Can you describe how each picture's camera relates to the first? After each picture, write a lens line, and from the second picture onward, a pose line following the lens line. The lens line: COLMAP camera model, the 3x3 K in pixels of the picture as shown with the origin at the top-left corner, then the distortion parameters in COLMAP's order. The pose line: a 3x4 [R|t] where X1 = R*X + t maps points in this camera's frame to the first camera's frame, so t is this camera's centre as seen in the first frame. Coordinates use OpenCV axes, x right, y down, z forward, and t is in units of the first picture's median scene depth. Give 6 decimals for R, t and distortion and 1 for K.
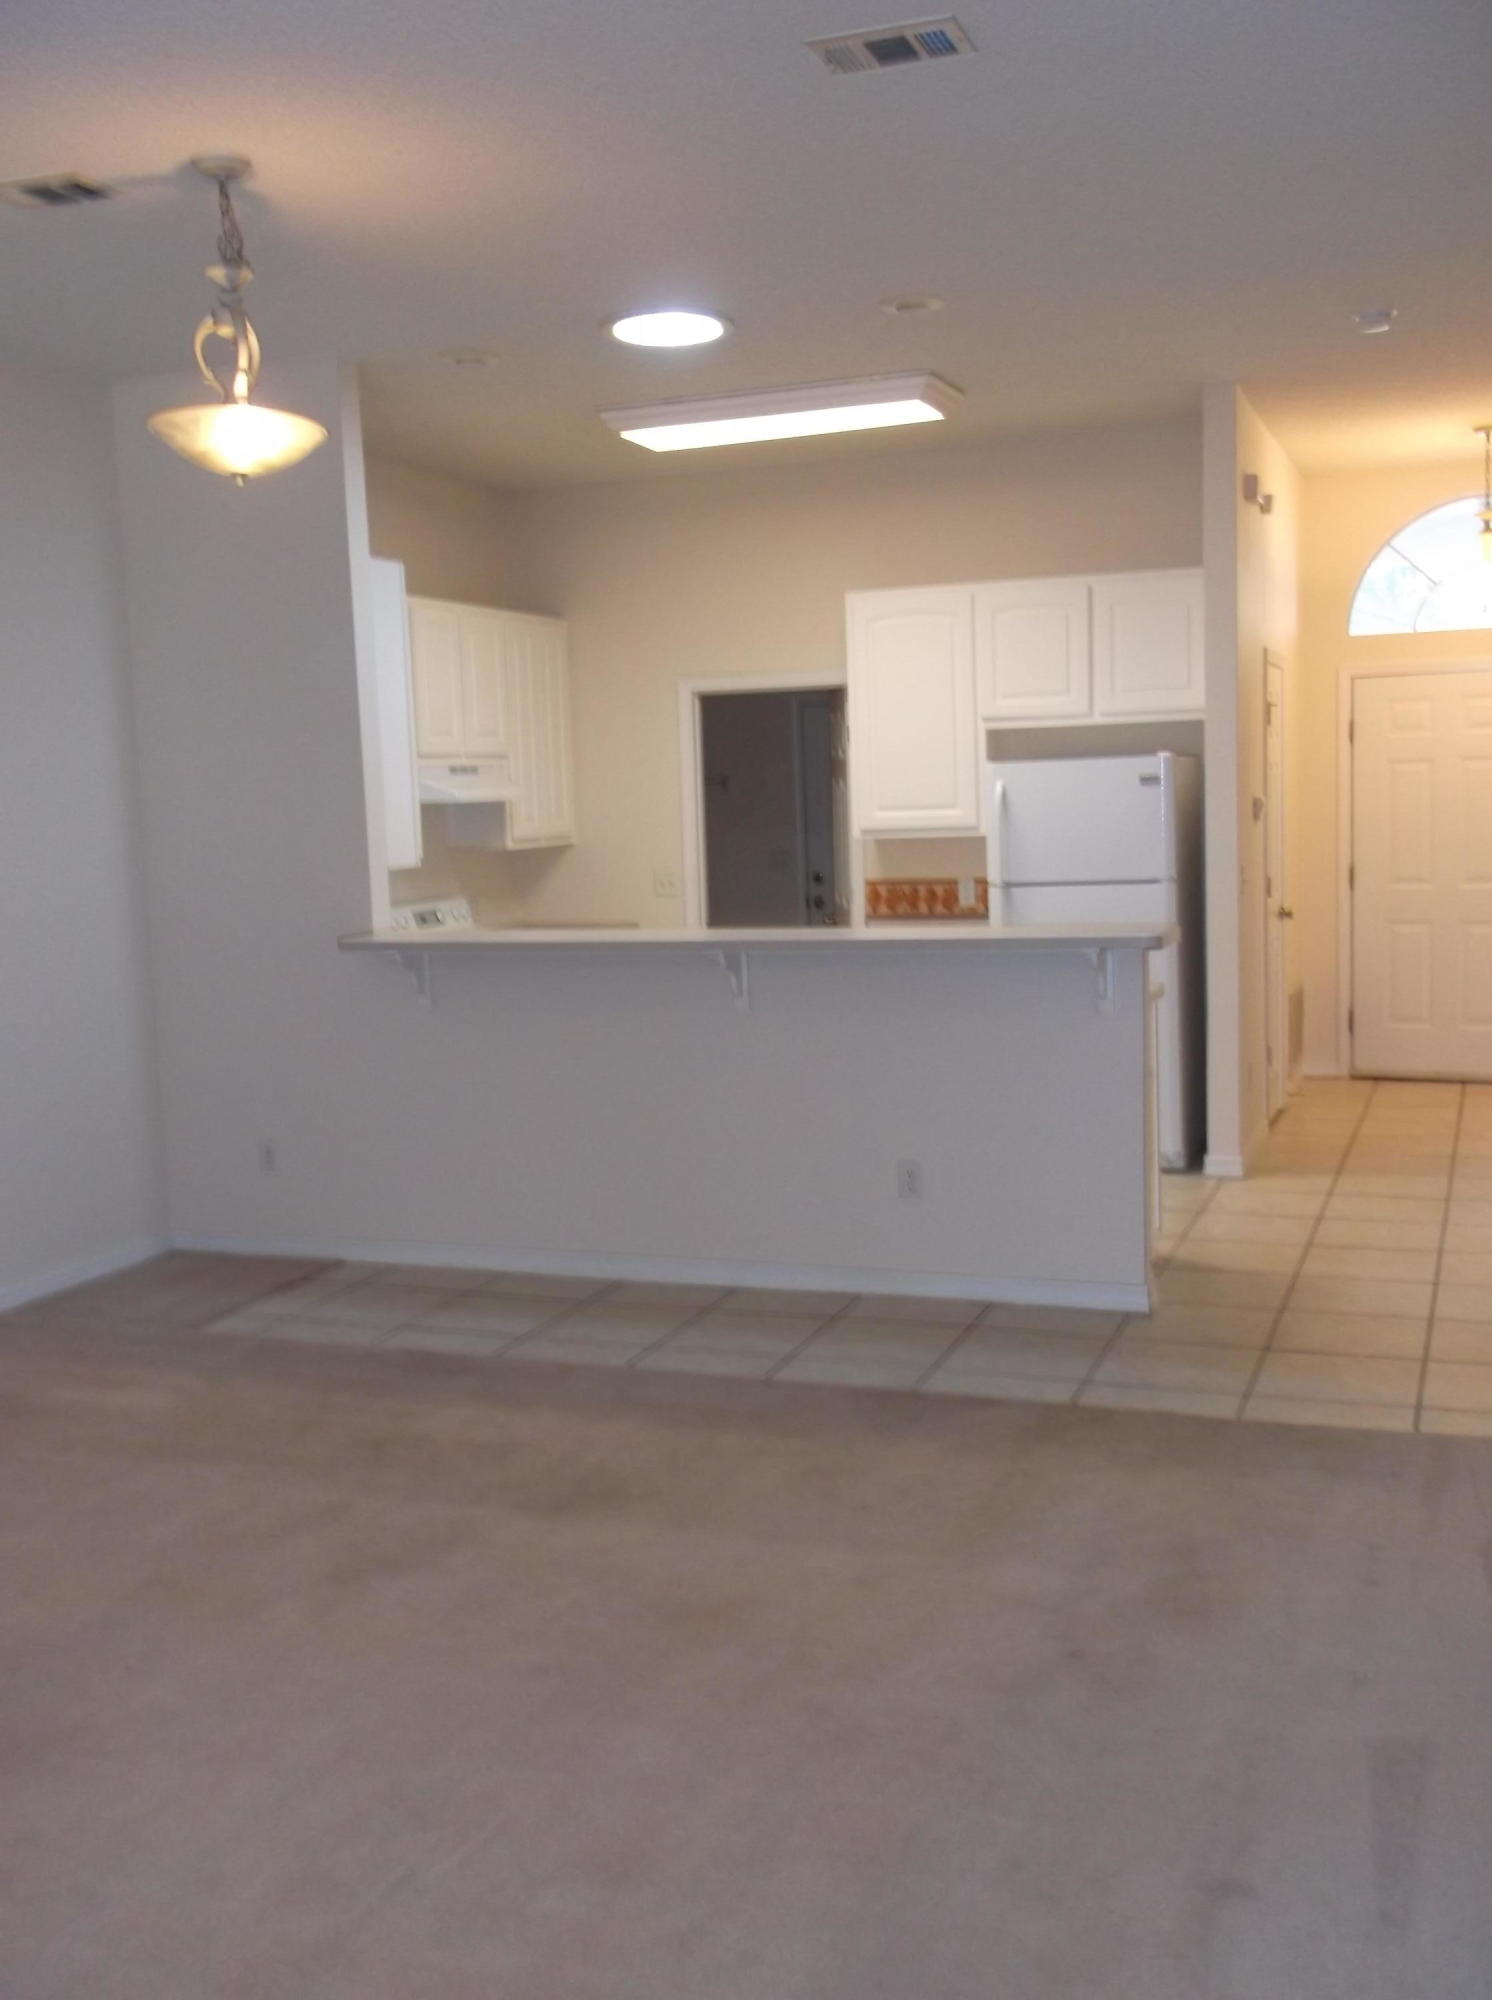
lens RADIAL K [[1949.7, 0, 746.0], [0, 1949.7, 1000.0], [0, 0, 1]] dist [-0.009688, -0.001630]
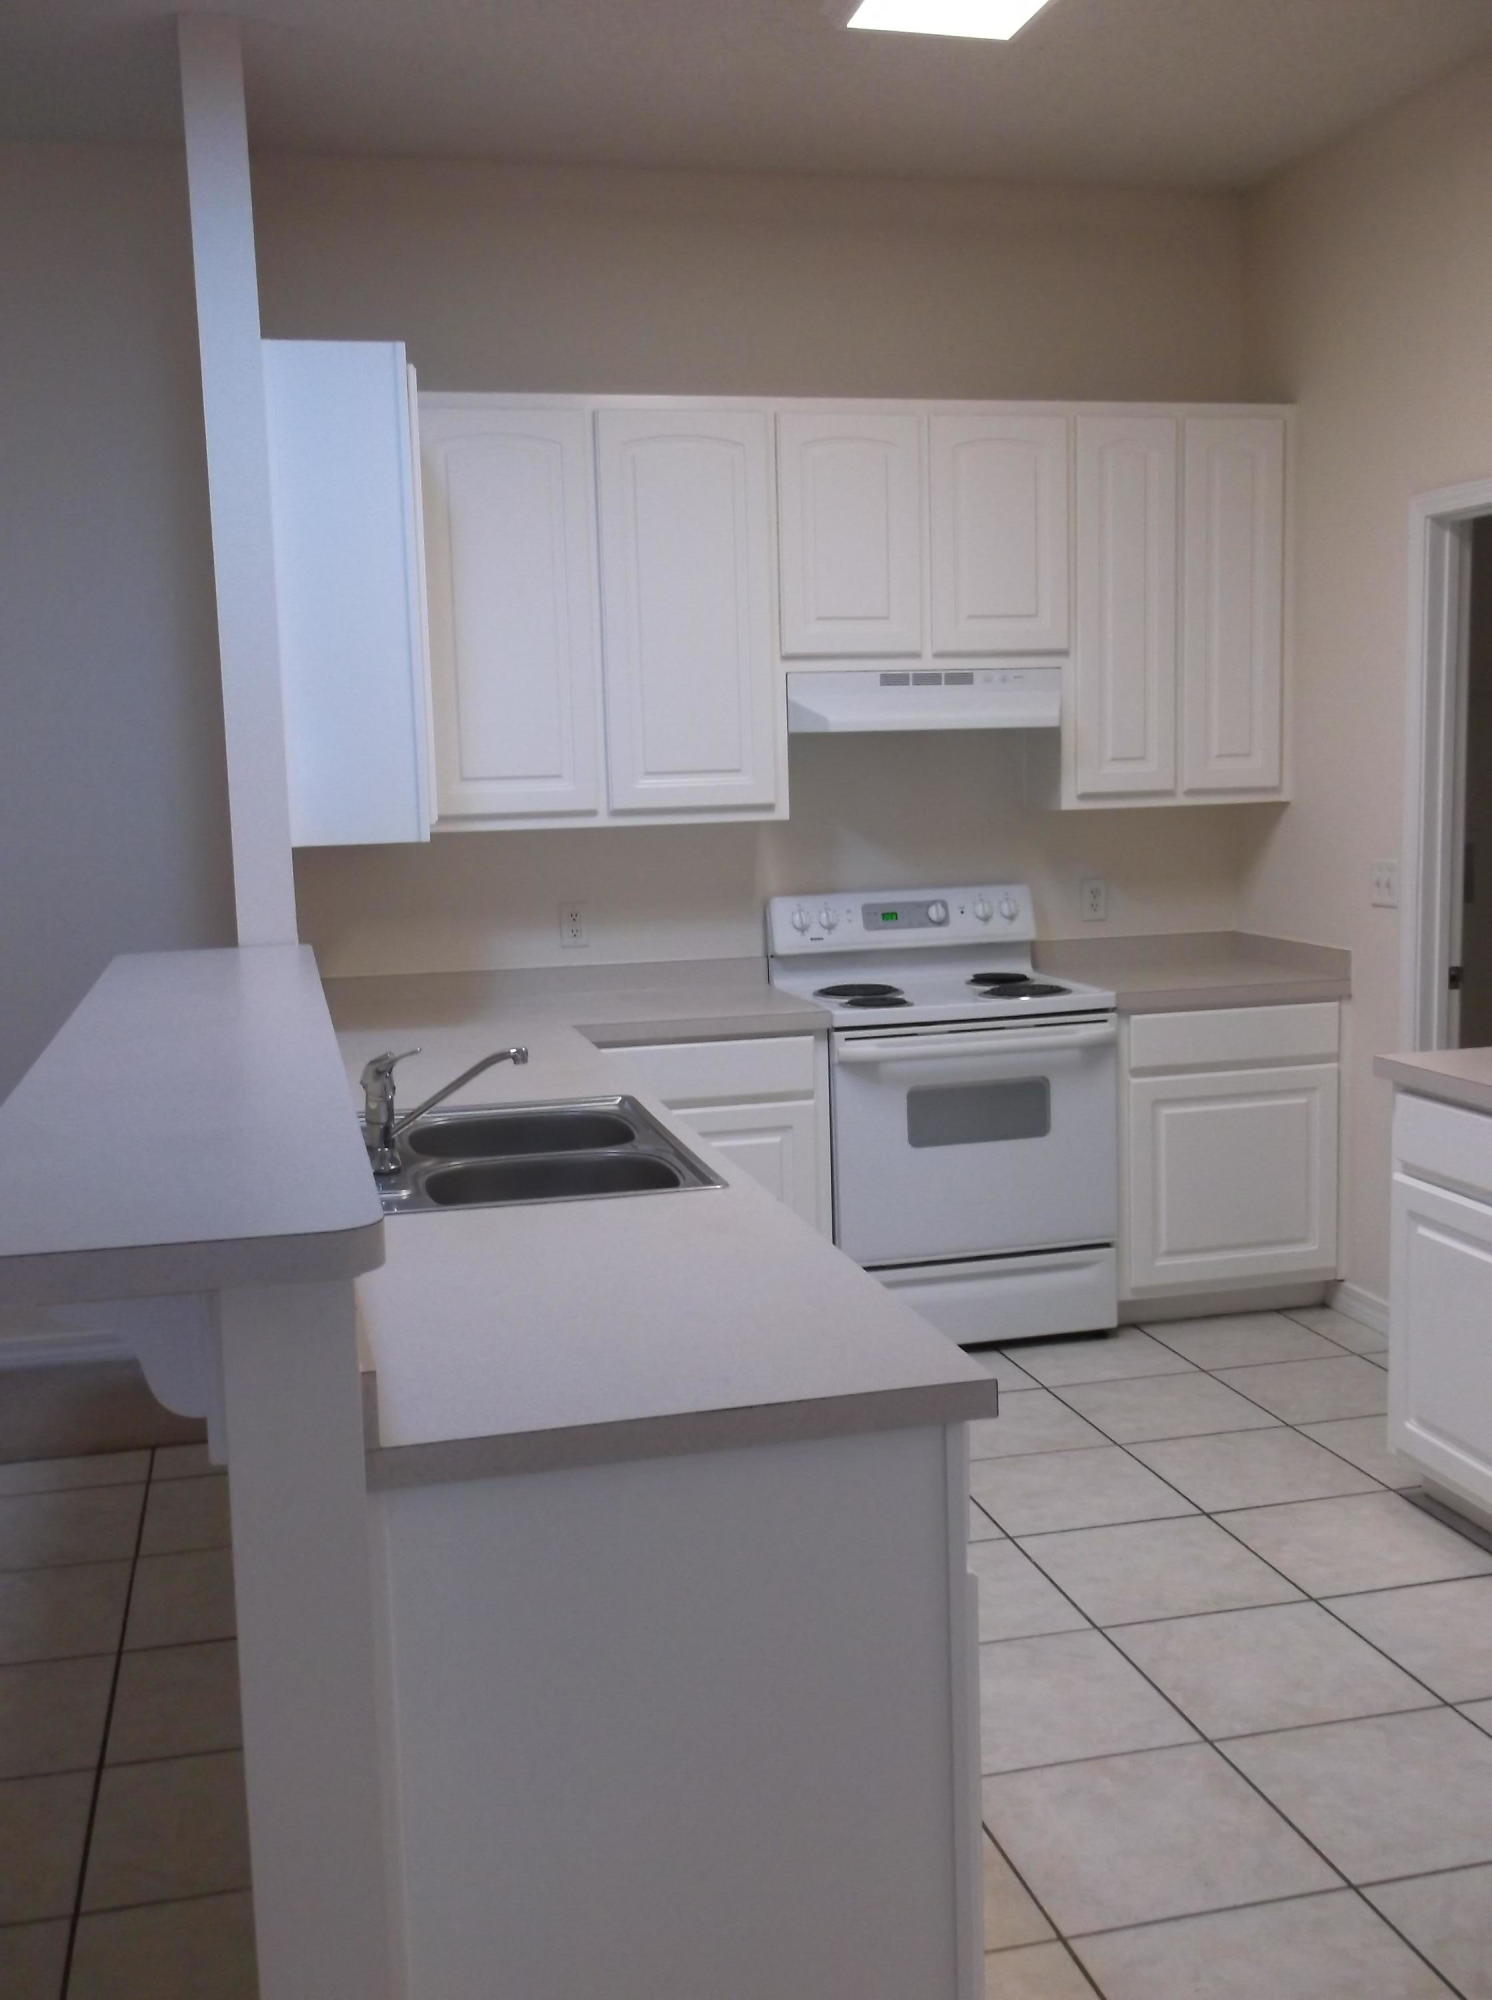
lens RADIAL K [[1949.7, 0, 746.0], [0, 1949.7, 1000.0], [0, 0, 1]] dist [-0.009688, -0.001630]
pose [[0.569497, 0.123241, -0.812702, 0.323445], [-0.080735, 0.992303, 0.093902, -0.069664], [0.818019, 0.012137, 0.575063, 0.595062]]
